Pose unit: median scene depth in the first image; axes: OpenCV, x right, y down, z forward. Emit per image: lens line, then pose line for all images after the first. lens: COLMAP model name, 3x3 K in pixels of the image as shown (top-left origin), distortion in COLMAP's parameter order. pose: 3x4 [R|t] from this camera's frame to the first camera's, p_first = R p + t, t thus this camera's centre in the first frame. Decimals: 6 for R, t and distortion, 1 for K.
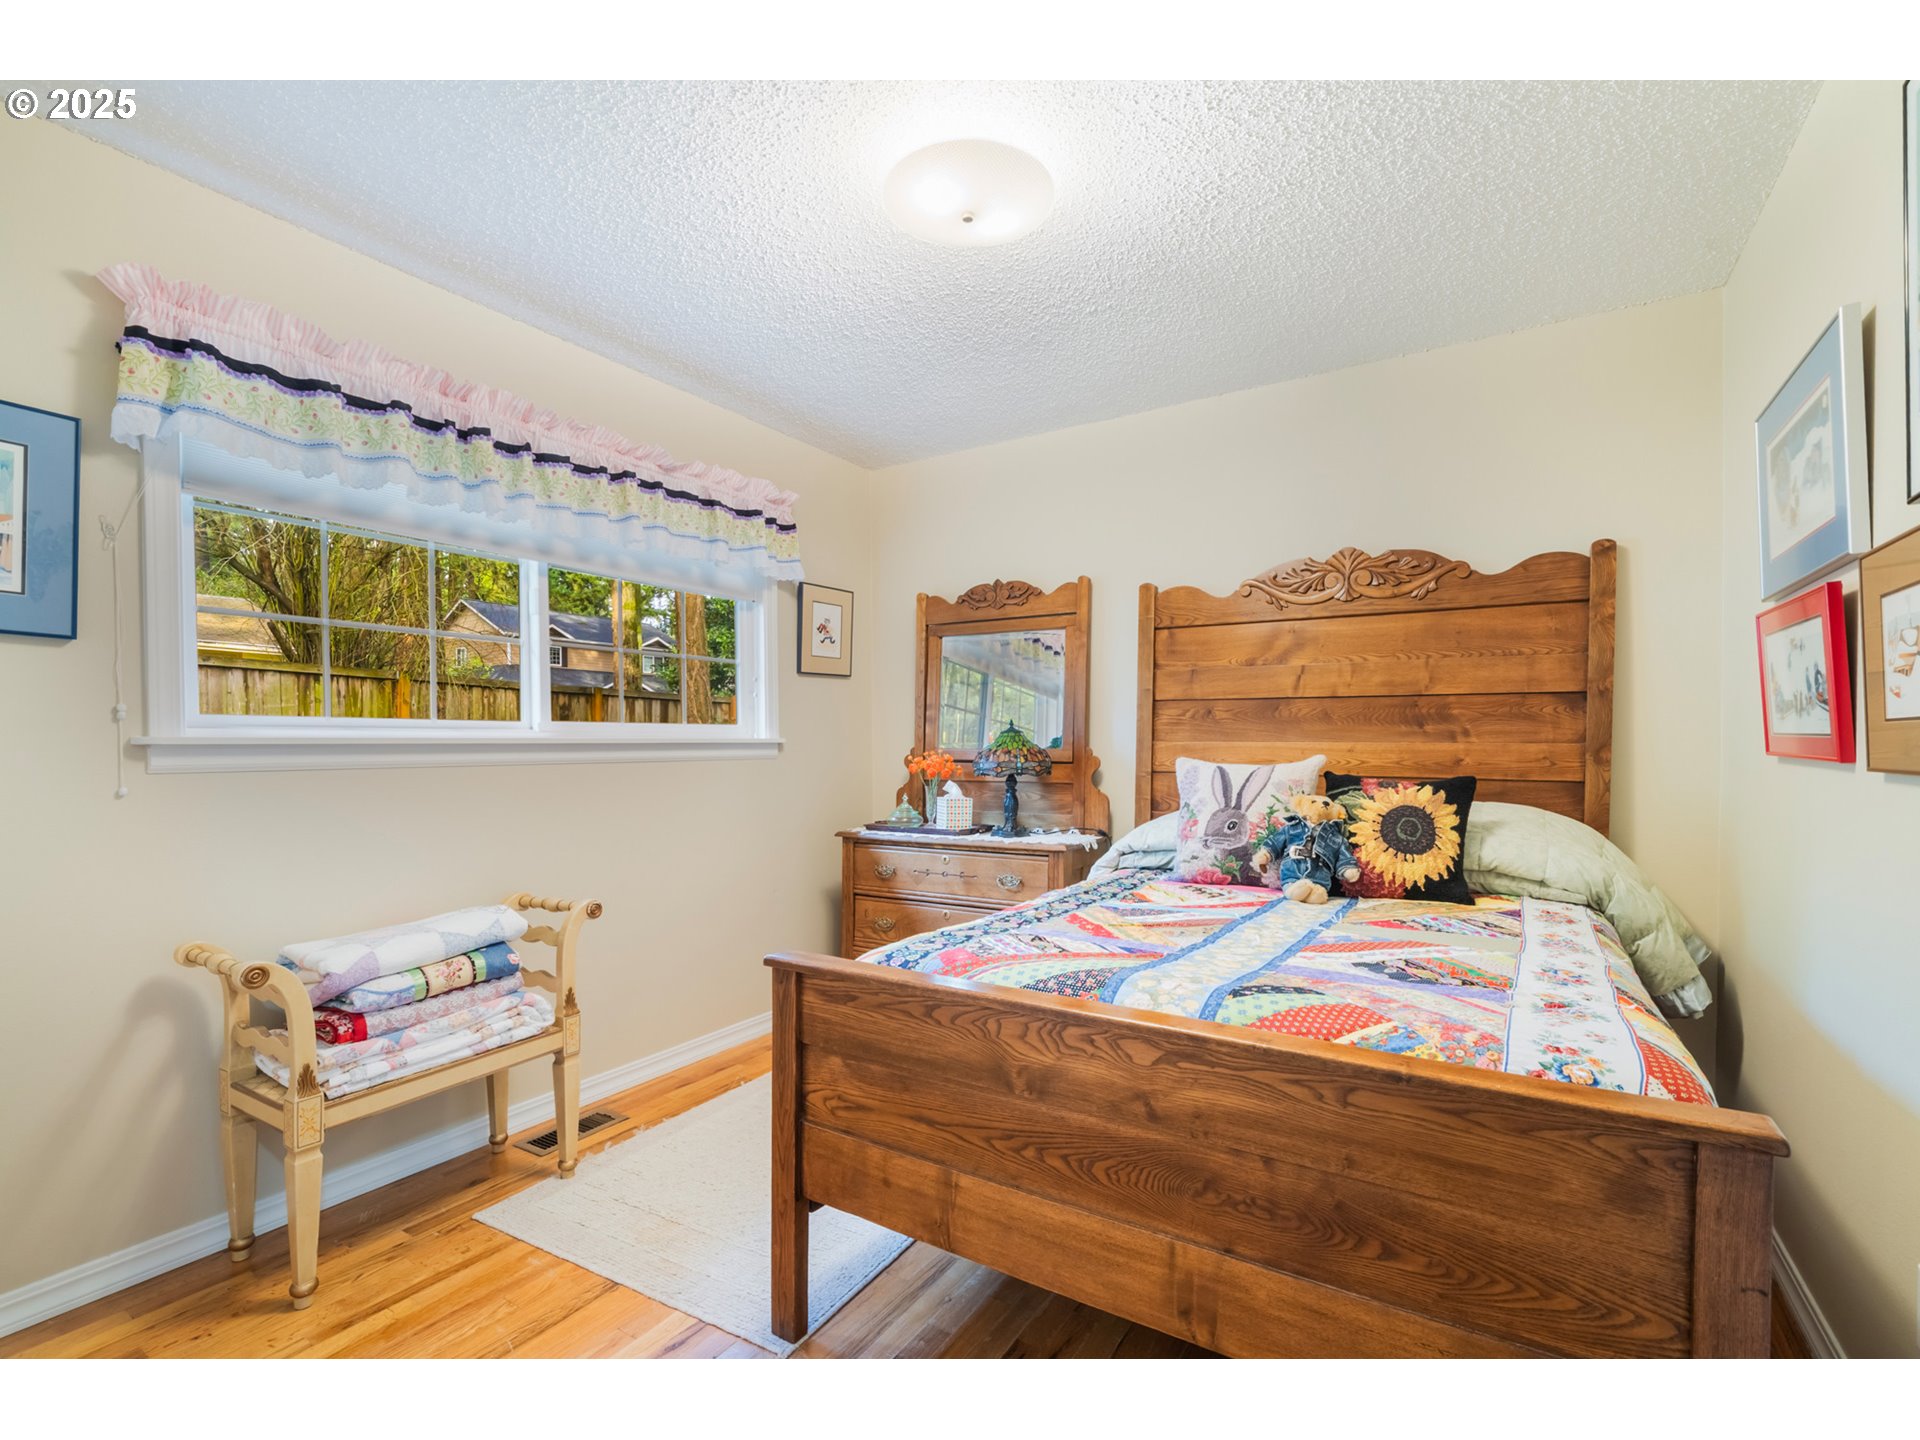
lens RADIAL K [[858.2, 0, 969.9], [0, 858.2, 739.2], [0, 0, 1]] dist [-0.000274, -0.000225]
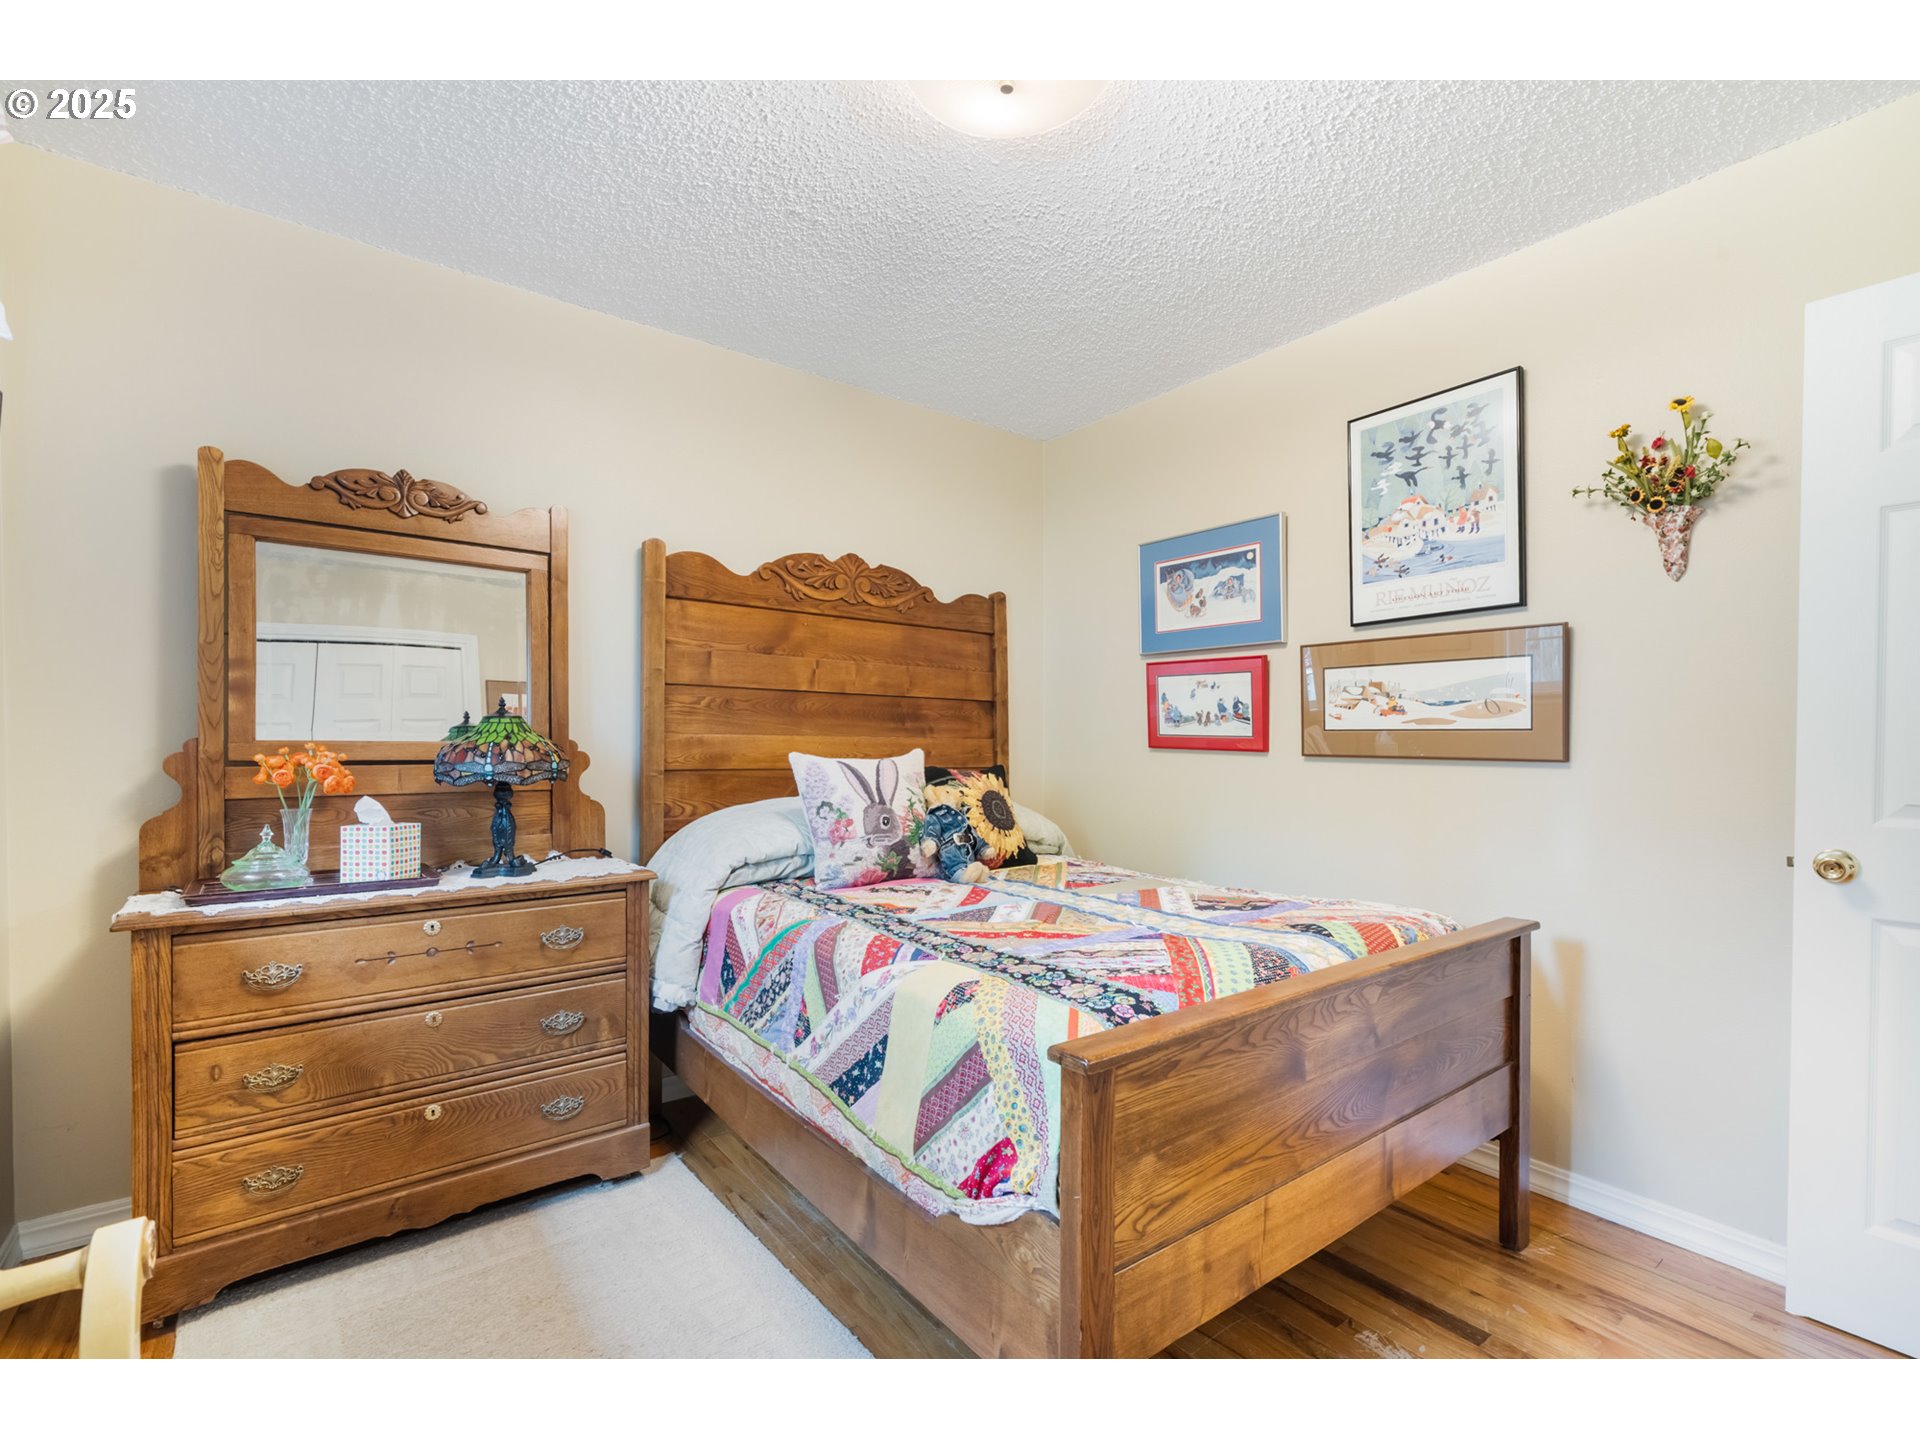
lens RADIAL K [[858.2, 0, 969.9], [0, 858.2, 739.2], [0, 0, 1]] dist [-0.000274, -0.000225]
pose [[0.352213, 0.005015, 0.935906, -0.532452], [-0.013357, 0.999911, -0.000331, 0.005193], [-0.935825, -0.012385, 0.352249, 0.516347]]
